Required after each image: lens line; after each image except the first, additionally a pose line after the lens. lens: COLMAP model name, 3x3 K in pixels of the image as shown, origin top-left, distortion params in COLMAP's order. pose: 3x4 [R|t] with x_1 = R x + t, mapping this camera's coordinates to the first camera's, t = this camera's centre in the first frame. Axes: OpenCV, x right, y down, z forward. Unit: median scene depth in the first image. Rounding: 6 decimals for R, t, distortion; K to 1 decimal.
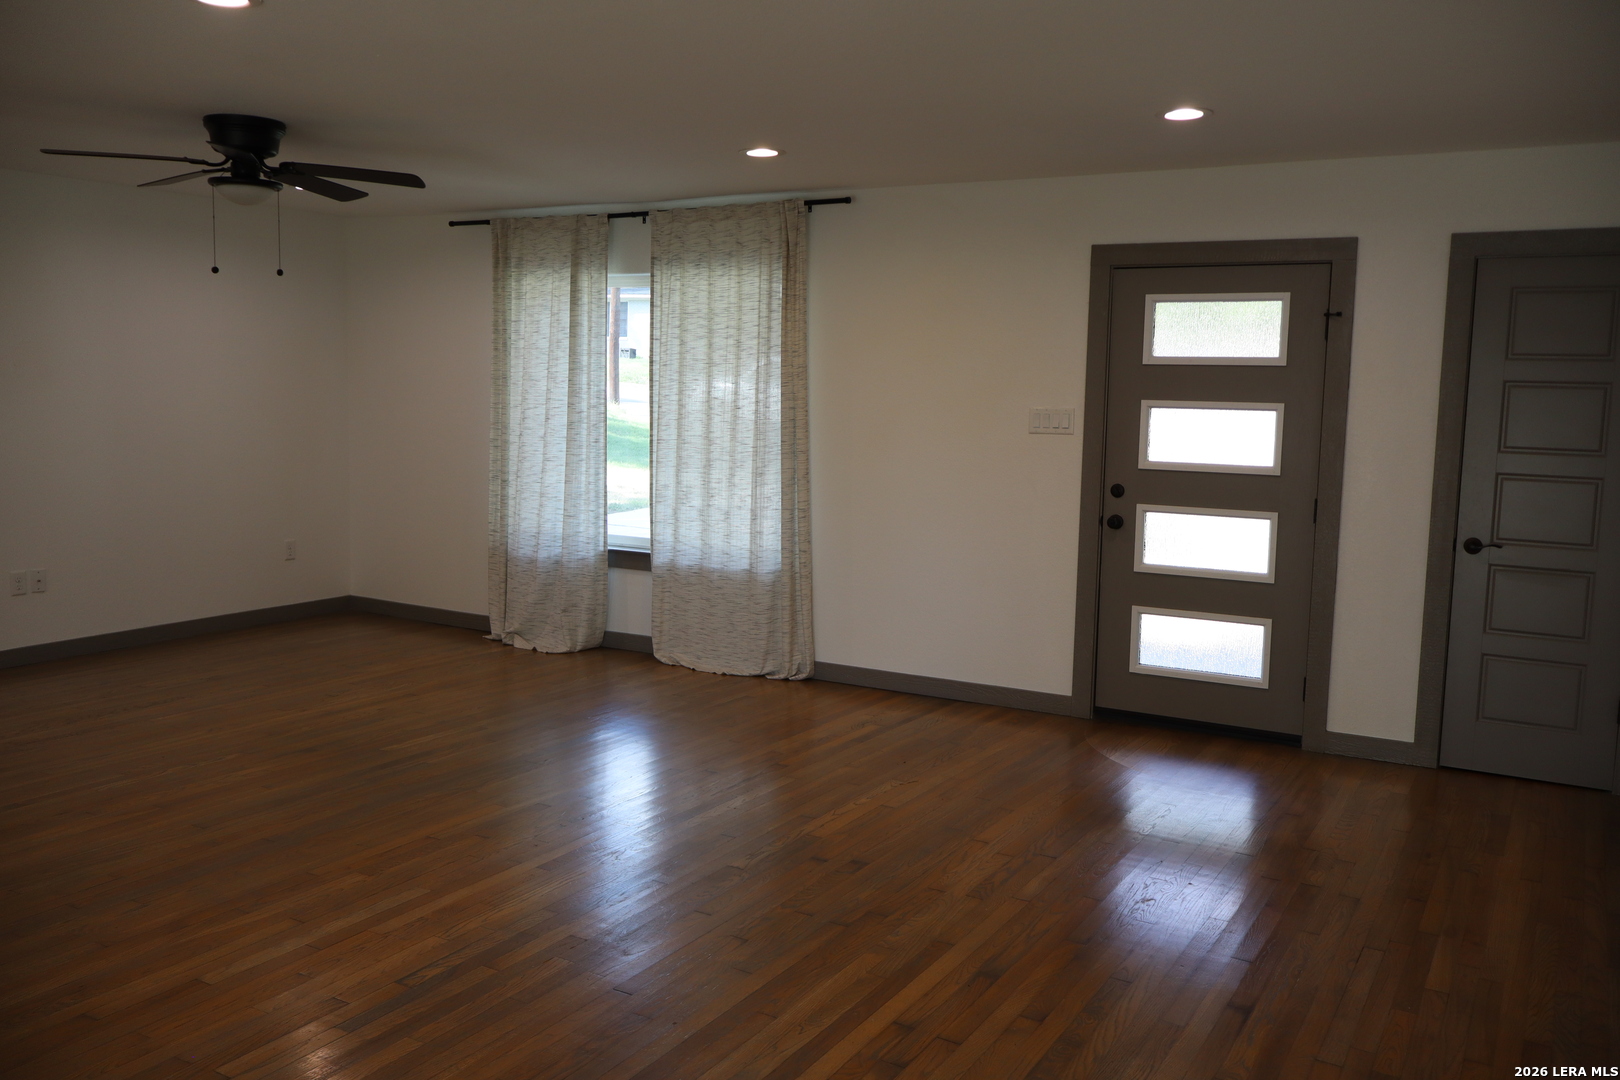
lens RADIAL K [[1364.1, 0, 813.2], [0, 1364.1, 539.3], [0, 0, 1]] dist [0.003769, 0.006295]
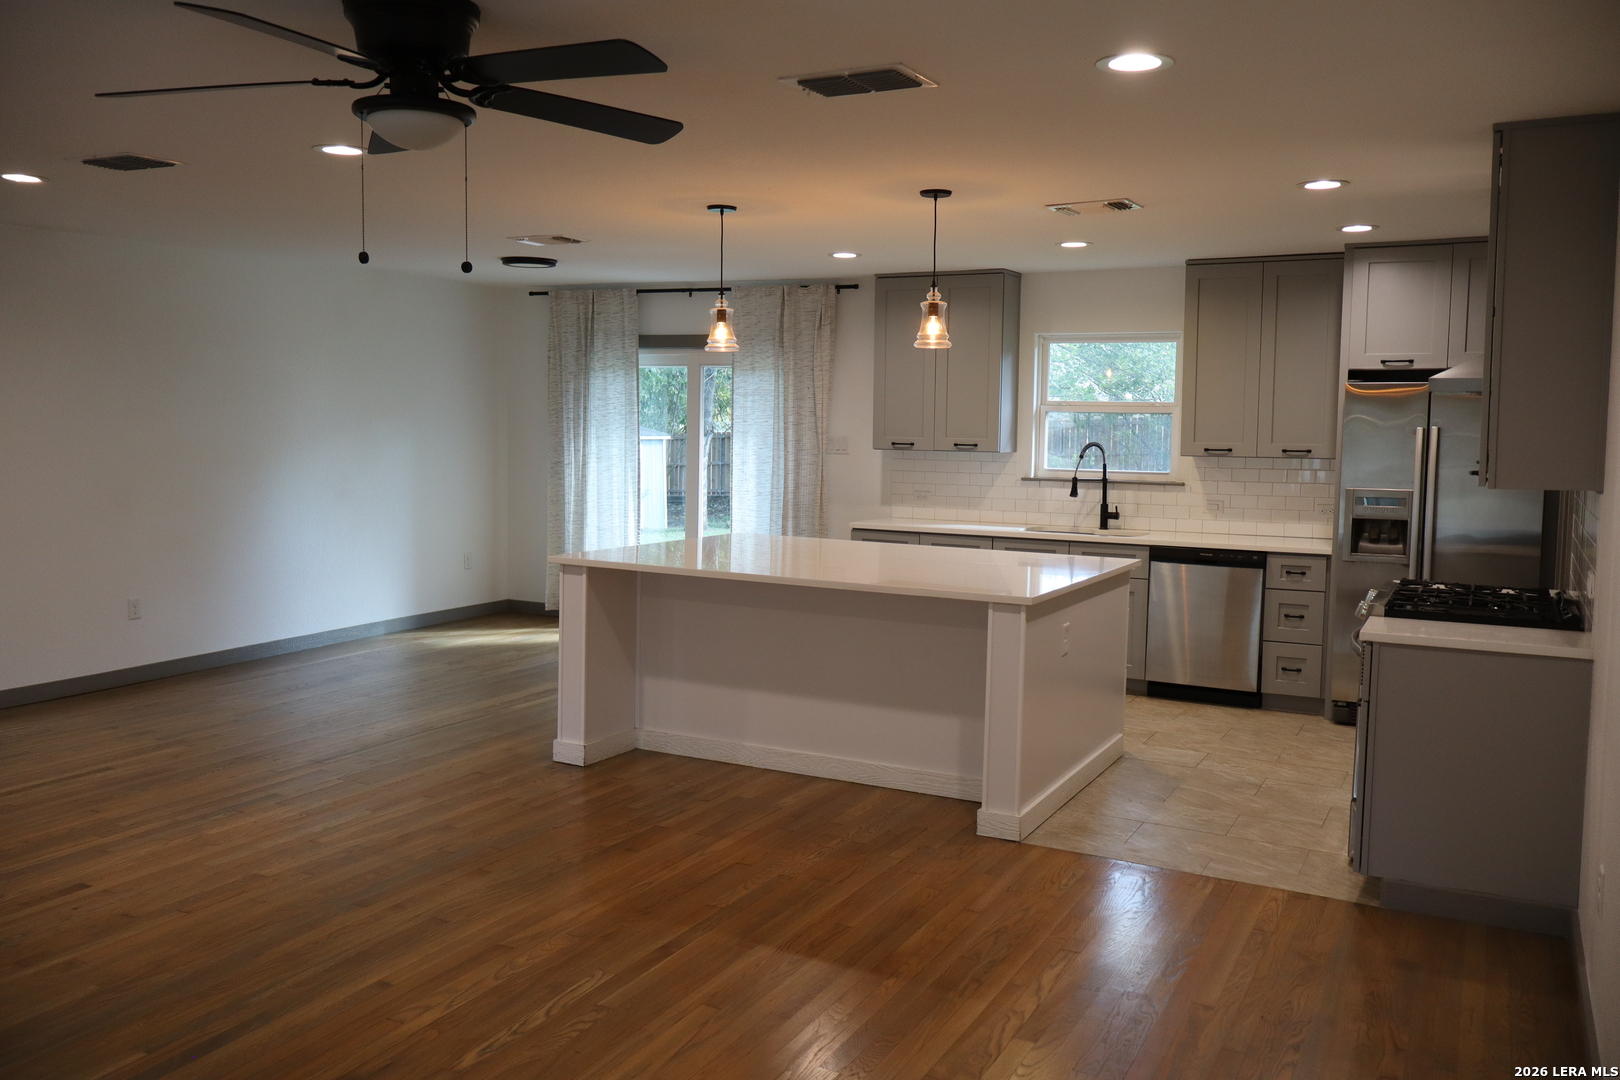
lens RADIAL K [[1364.1, 0, 813.2], [0, 1364.1, 539.3], [0, 0, 1]] dist [0.003769, 0.006295]
pose [[-0.998247, -0.029943, -0.051047, -0.406151], [-0.039805, 0.978011, 0.204719, -0.150391], [0.043794, 0.206392, -0.977489, 1.167801]]
